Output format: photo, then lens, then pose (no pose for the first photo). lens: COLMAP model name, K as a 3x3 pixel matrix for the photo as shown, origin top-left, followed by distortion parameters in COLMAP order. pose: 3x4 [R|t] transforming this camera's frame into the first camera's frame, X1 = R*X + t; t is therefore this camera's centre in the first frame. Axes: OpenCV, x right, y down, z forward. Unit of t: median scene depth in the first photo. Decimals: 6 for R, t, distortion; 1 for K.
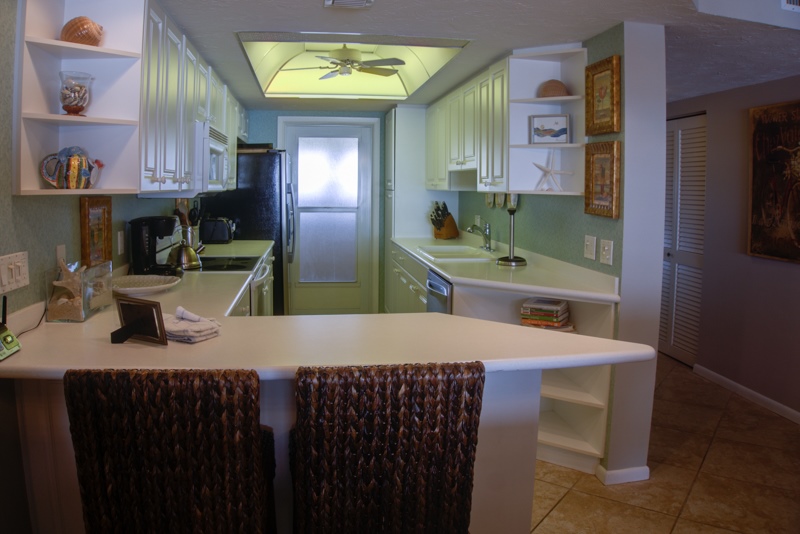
lens RADIAL K [[595.1, 0, 399.4], [0, 595.1, 259.4], [0, 0, 1]] dist [-0.201043, 0.039296]
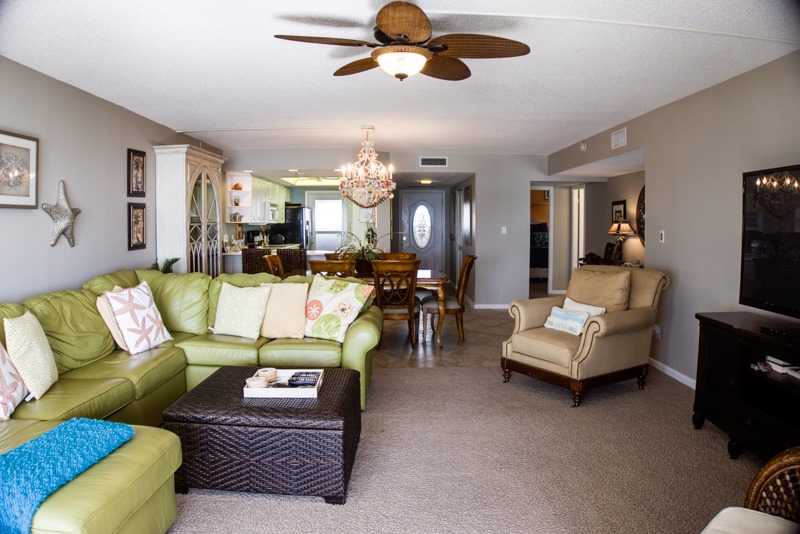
lens RADIAL K [[595.1, 0, 399.4], [0, 595.1, 259.4], [0, 0, 1]] dist [-0.201043, 0.039296]
pose [[0.989578, -0.004090, -0.143939, 0.928953], [-0.004656, 0.998165, -0.060372, 0.302600], [0.143922, 0.060413, 0.987743, -2.306103]]
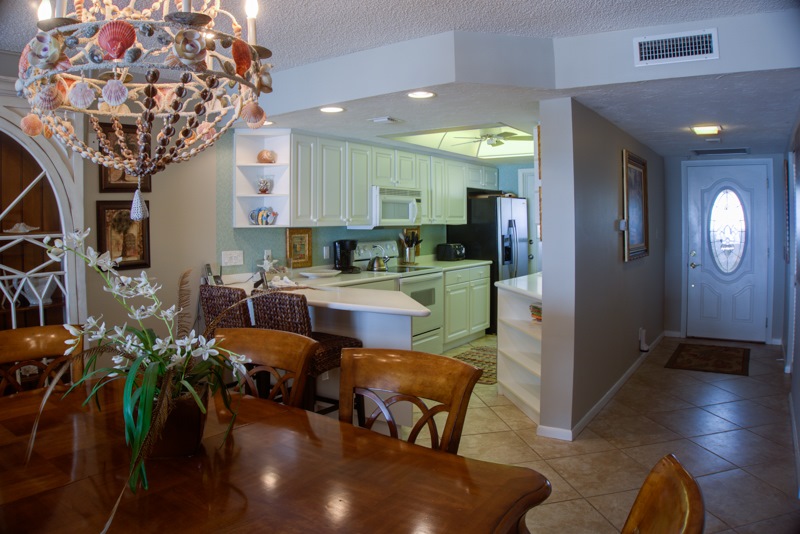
lens RADIAL K [[595.1, 0, 399.4], [0, 595.1, 259.4], [0, 0, 1]] dist [-0.201043, 0.039296]
pose [[0.721135, 0.023902, -0.692383, 1.010031], [-0.064782, 0.997352, -0.033042, 0.041235], [0.689760, 0.068682, 0.720774, -0.252108]]
